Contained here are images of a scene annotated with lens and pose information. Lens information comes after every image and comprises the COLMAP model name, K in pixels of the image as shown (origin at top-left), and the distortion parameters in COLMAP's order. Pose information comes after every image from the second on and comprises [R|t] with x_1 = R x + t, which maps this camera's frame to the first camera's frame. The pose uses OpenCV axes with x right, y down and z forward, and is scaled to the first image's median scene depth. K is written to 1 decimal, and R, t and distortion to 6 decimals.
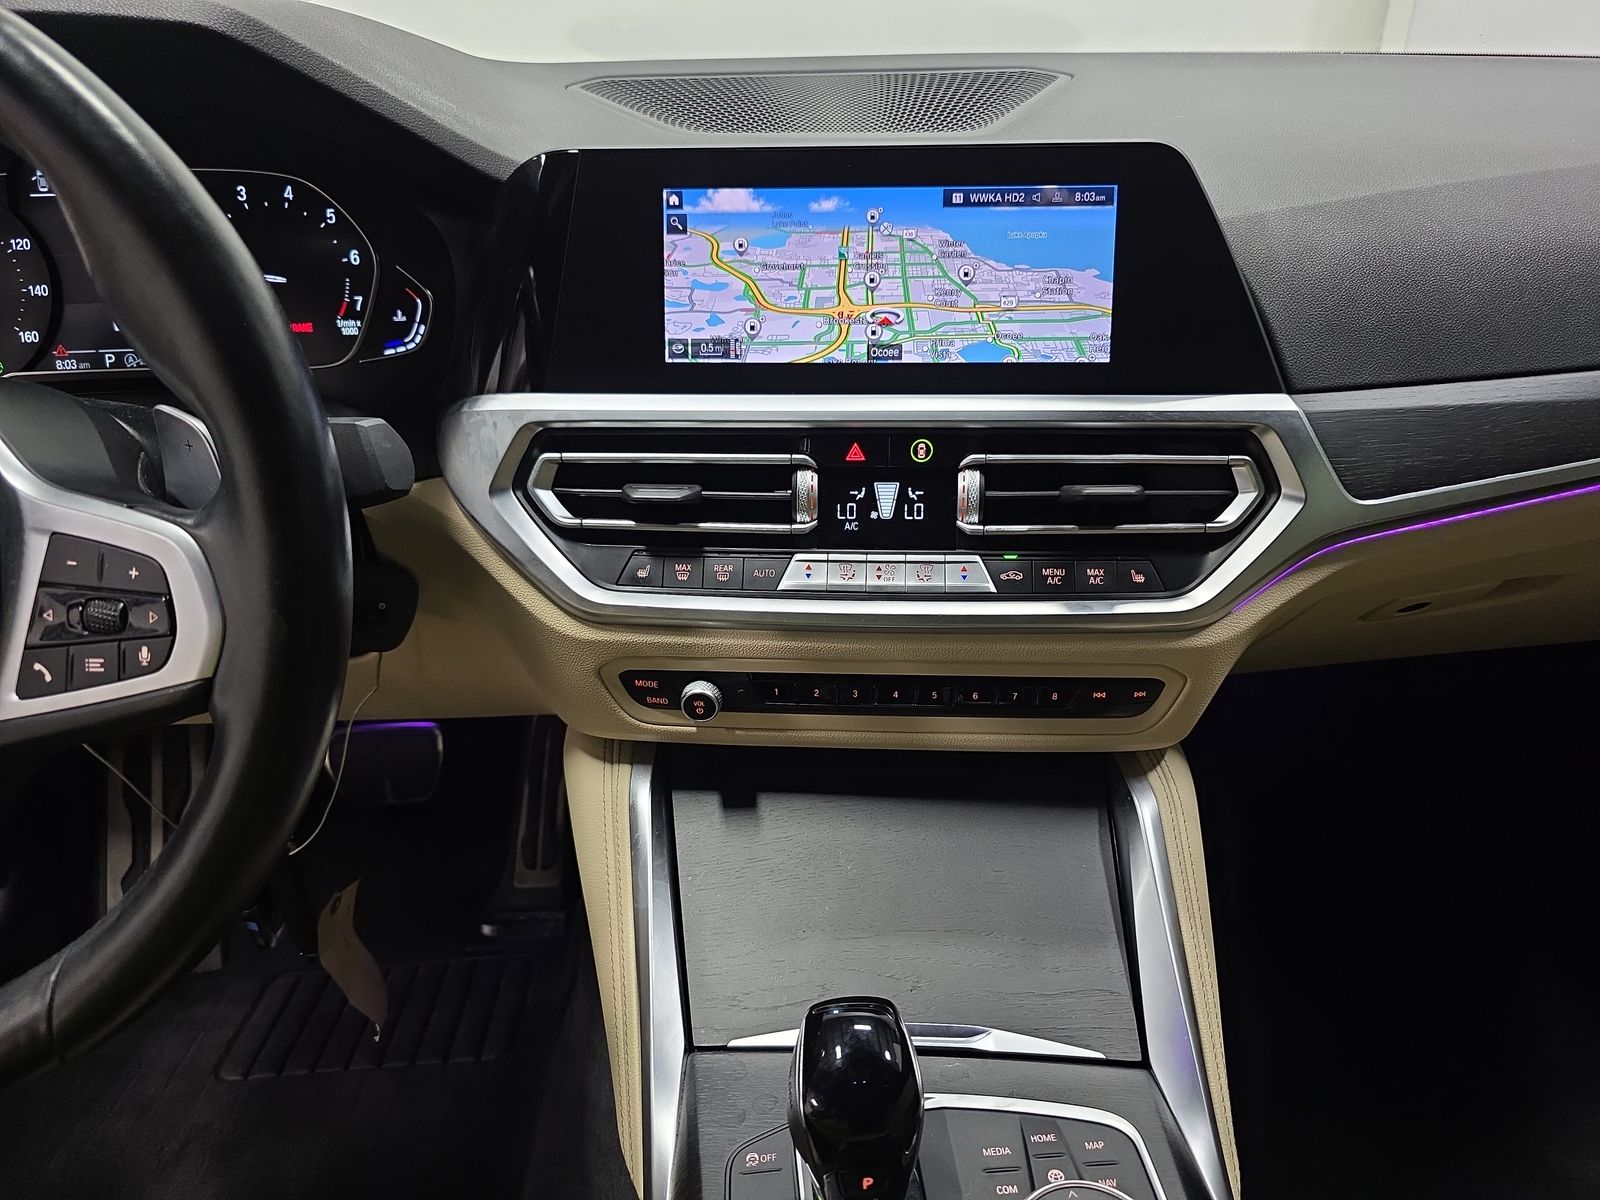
lens RADIAL K [[1074.8, 0, 798.9], [0, 1074.8, 599.4], [0, 0, 1]] dist [-0.007207, -0.003041]
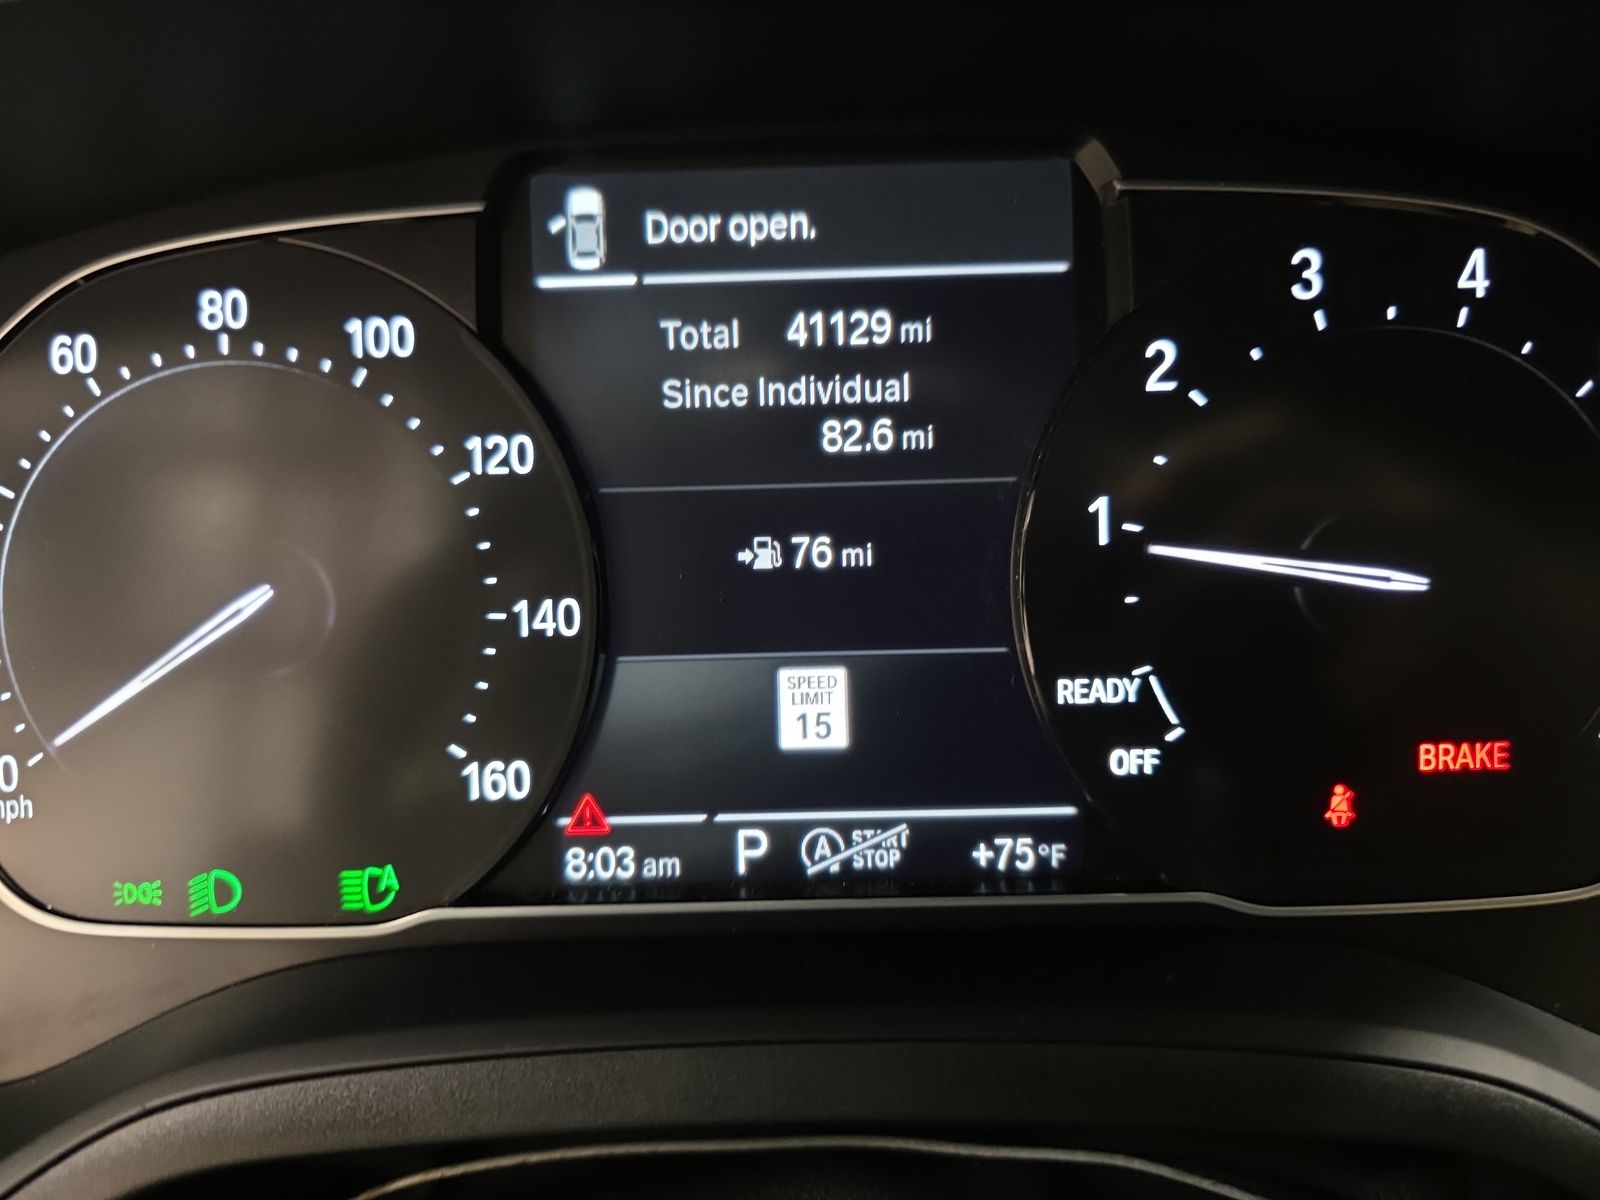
lens RADIAL K [[1074.8, 0, 801.2], [0, 1074.8, 599.3], [0, 0, 1]] dist [-0.007207, -0.003041]
pose [[0.997316, 0.013471, -0.071972, -0.623775], [-0.021386, 0.993661, -0.110363, -0.263458], [0.070029, 0.111606, 0.991282, 0.727658]]
